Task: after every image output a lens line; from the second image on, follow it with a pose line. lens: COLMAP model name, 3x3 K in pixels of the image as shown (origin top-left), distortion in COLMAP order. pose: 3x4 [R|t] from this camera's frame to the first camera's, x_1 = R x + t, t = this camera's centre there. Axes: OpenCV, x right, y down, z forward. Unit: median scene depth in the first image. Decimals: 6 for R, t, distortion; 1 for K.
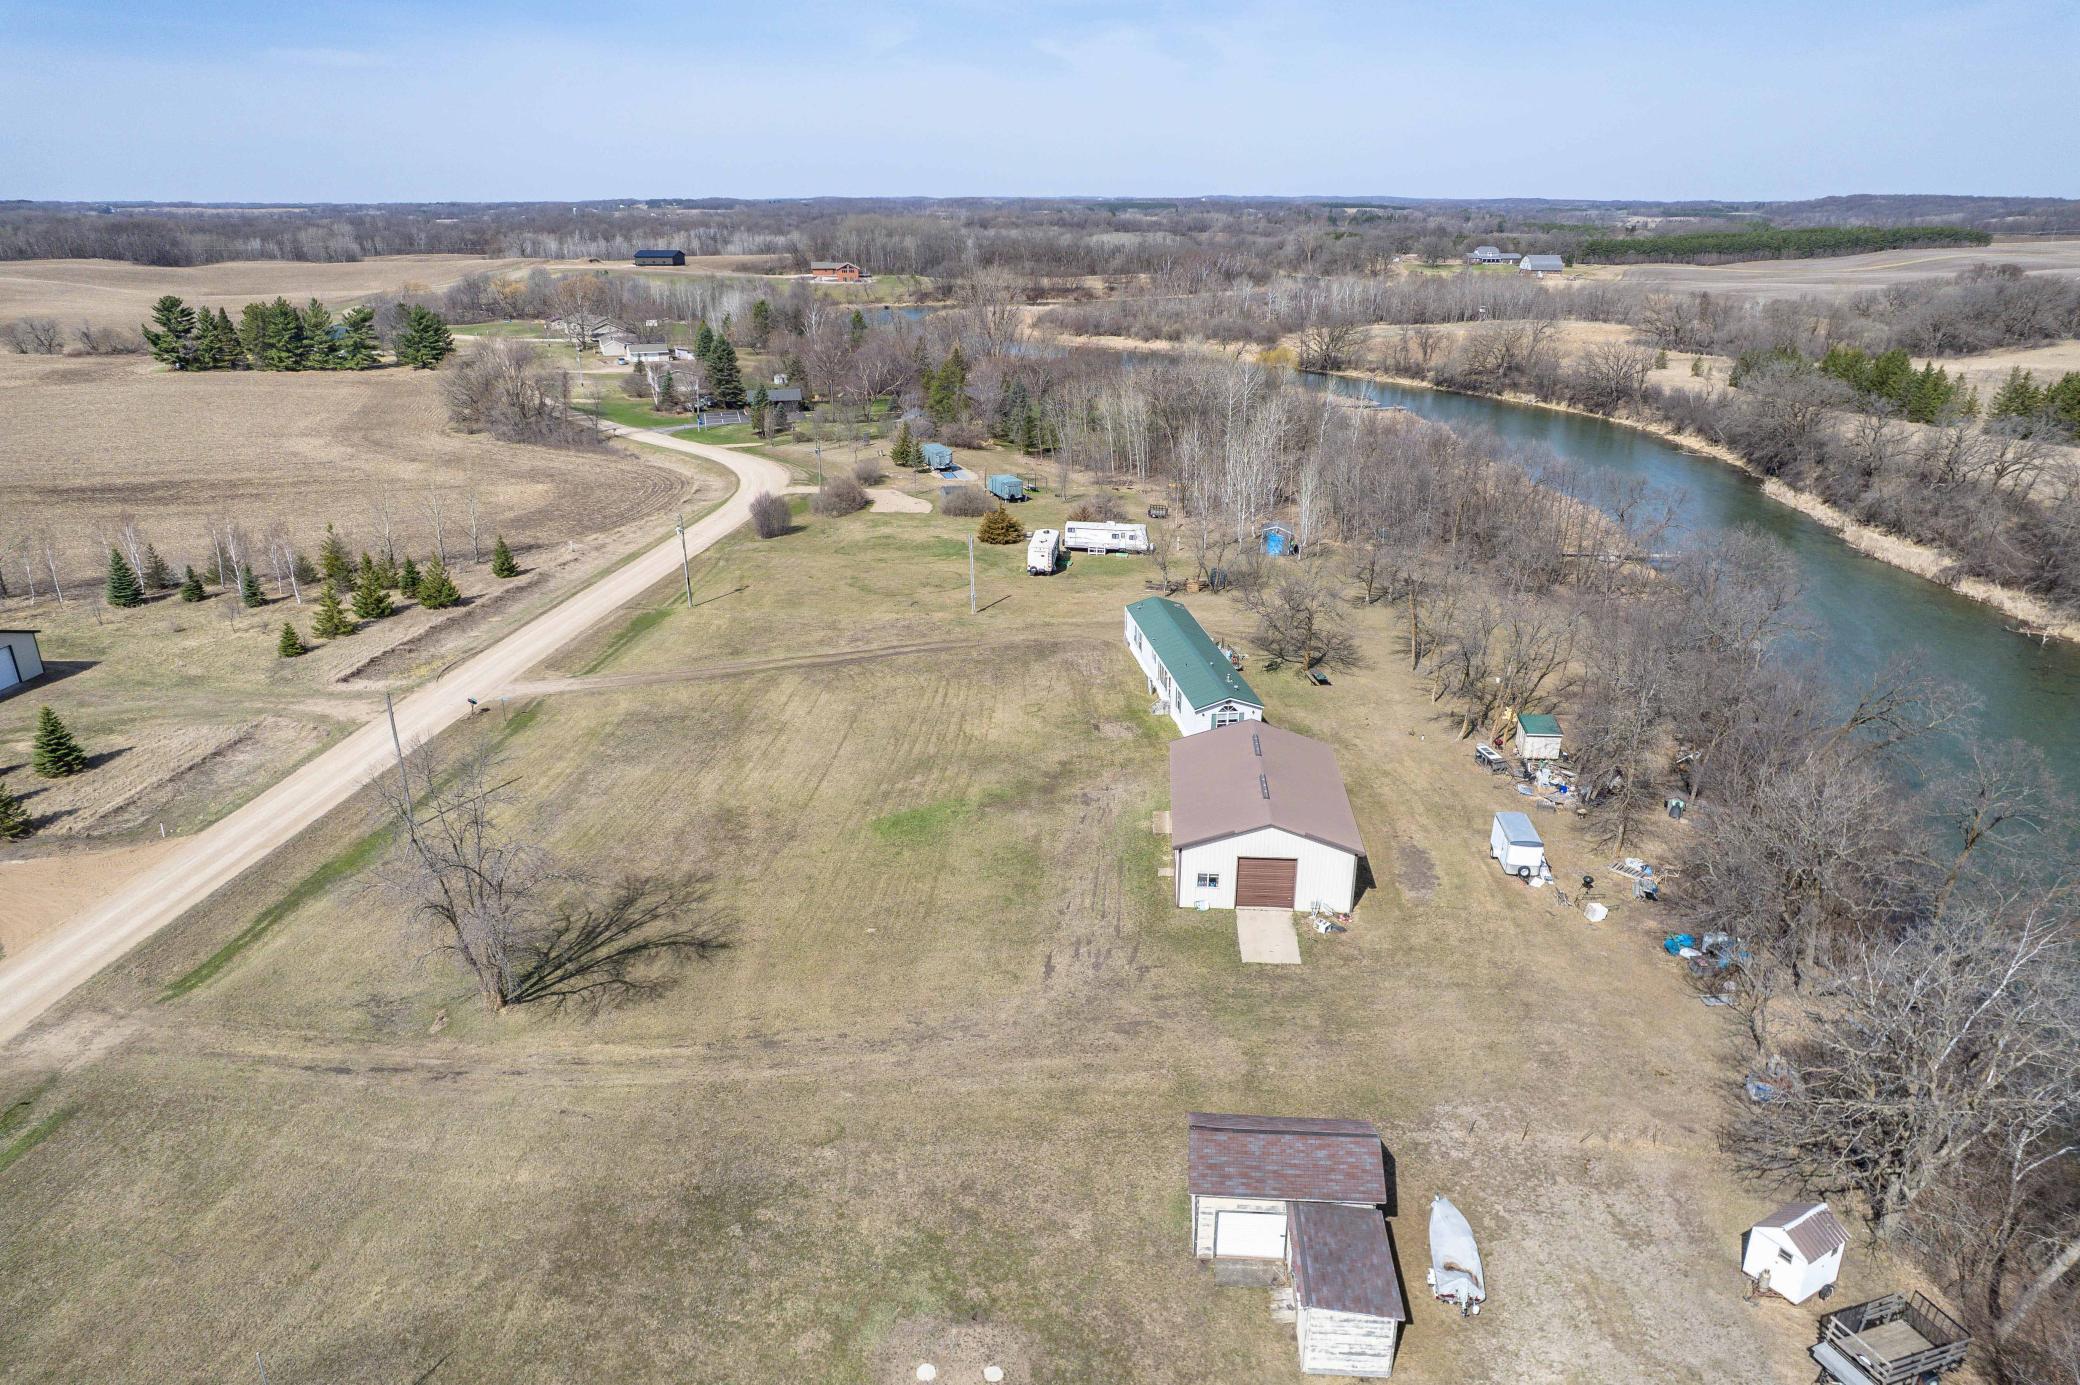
lens RADIAL K [[1351.4, 0, 1050.8], [0, 1351.4, 698.1], [0, 0, 1]] dist [-0.071607, 0.068547]
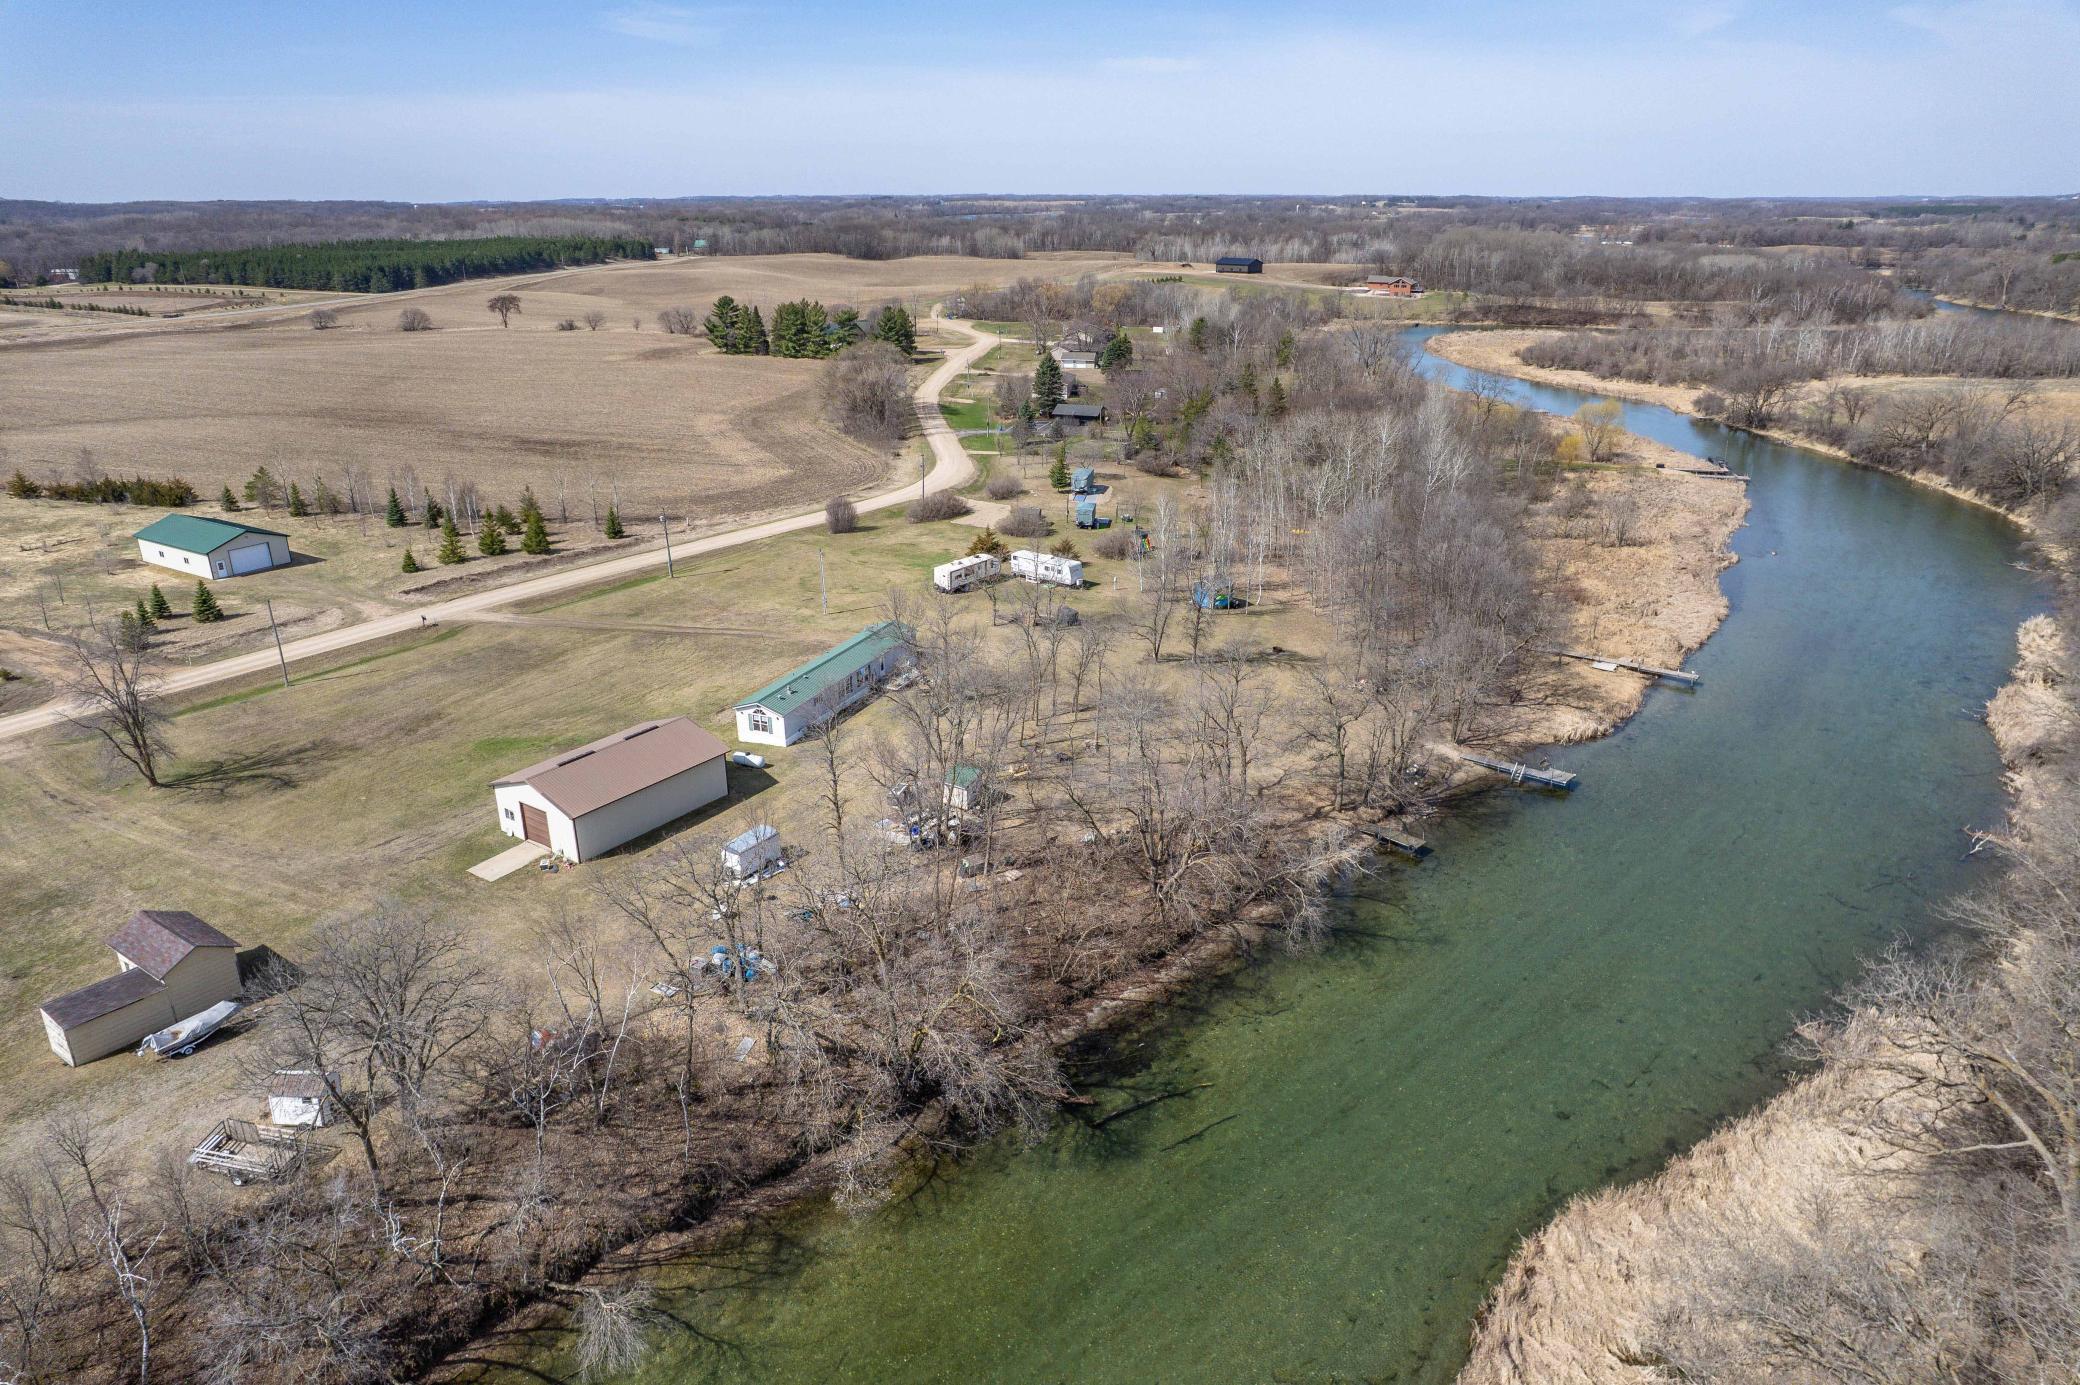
lens RADIAL K [[1351.4, 0, 1050.8], [0, 1351.4, 698.1], [0, 0, 1]] dist [-0.071607, 0.068547]
pose [[0.860396, 0.177146, -0.477847, 0.656308], [-0.174988, 0.983328, 0.049458, -0.077549], [0.478641, 0.041064, 0.877050, 0.036696]]
